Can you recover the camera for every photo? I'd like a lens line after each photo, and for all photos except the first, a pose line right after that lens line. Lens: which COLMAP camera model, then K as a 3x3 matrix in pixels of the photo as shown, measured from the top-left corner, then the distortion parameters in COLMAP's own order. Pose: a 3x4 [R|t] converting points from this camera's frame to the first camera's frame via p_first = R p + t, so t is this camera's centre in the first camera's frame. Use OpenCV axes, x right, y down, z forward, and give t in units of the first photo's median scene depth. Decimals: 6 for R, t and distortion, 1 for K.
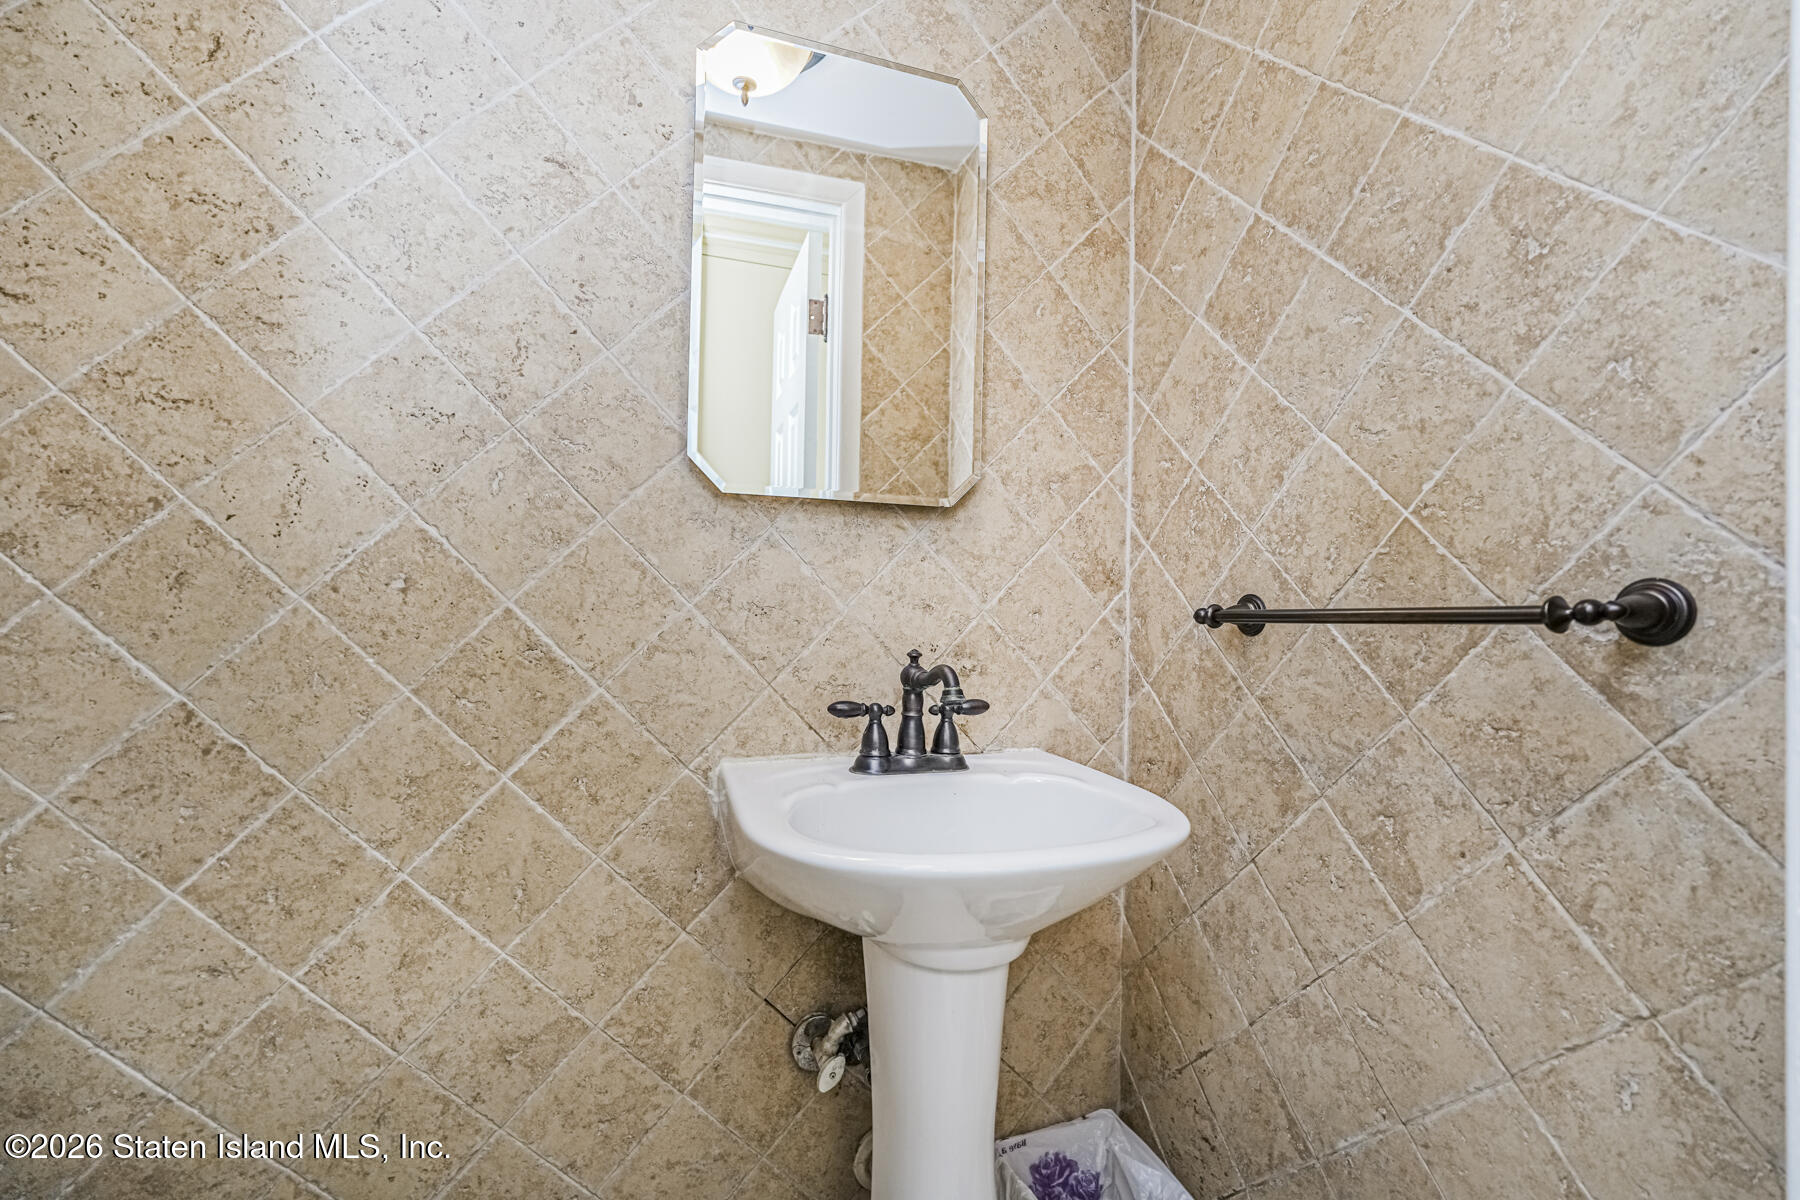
lens RADIAL K [[802.7, 0, 911.2], [0, 802.7, 605.4], [0, 0, 1]] dist [-0.017417, 0.009155]
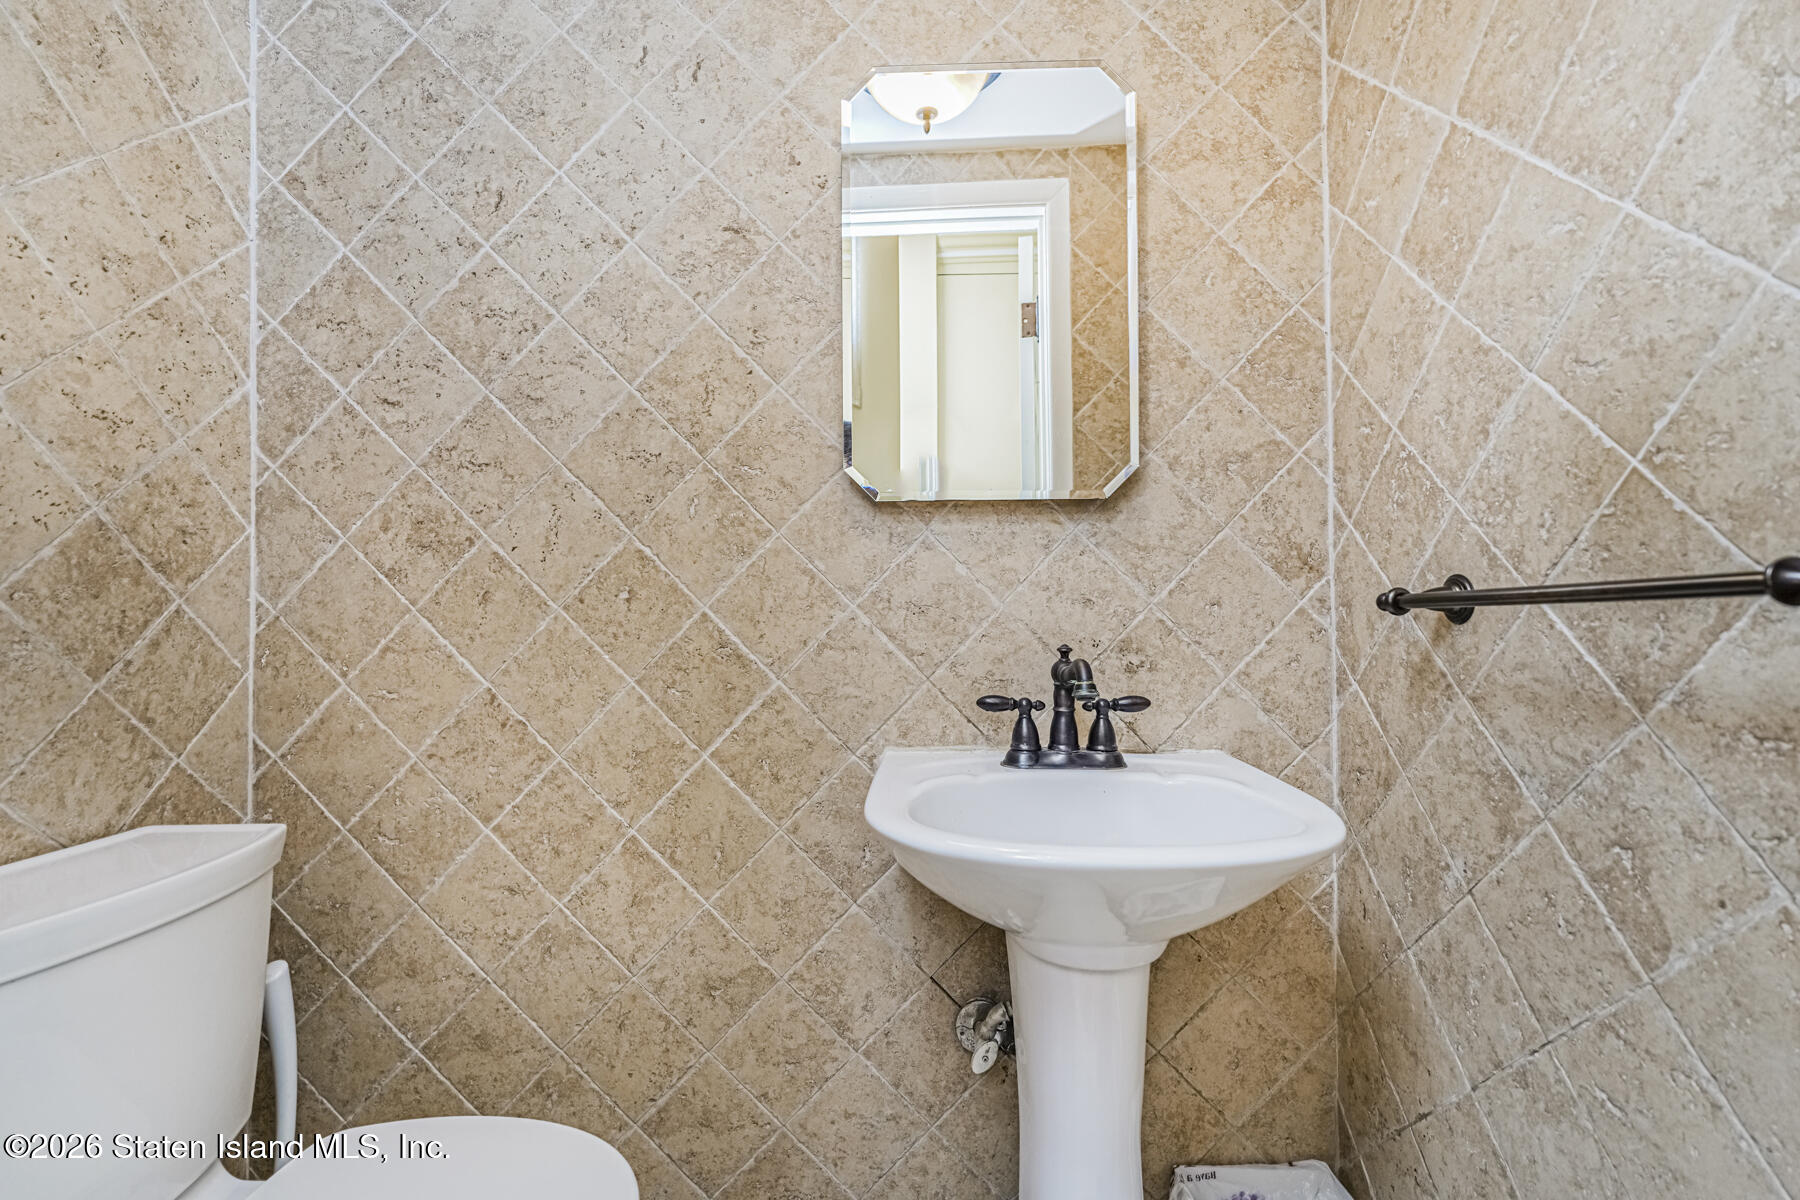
lens RADIAL K [[802.7, 0, 894.0], [0, 802.7, 605.5], [0, 0, 1]] dist [-0.017417, 0.009155]
pose [[0.927314, -0.028351, -0.373208, 0.196731], [0.026616, 0.999598, -0.009801, 0.011791], [0.373336, -0.000844, 0.927696, 0.001663]]
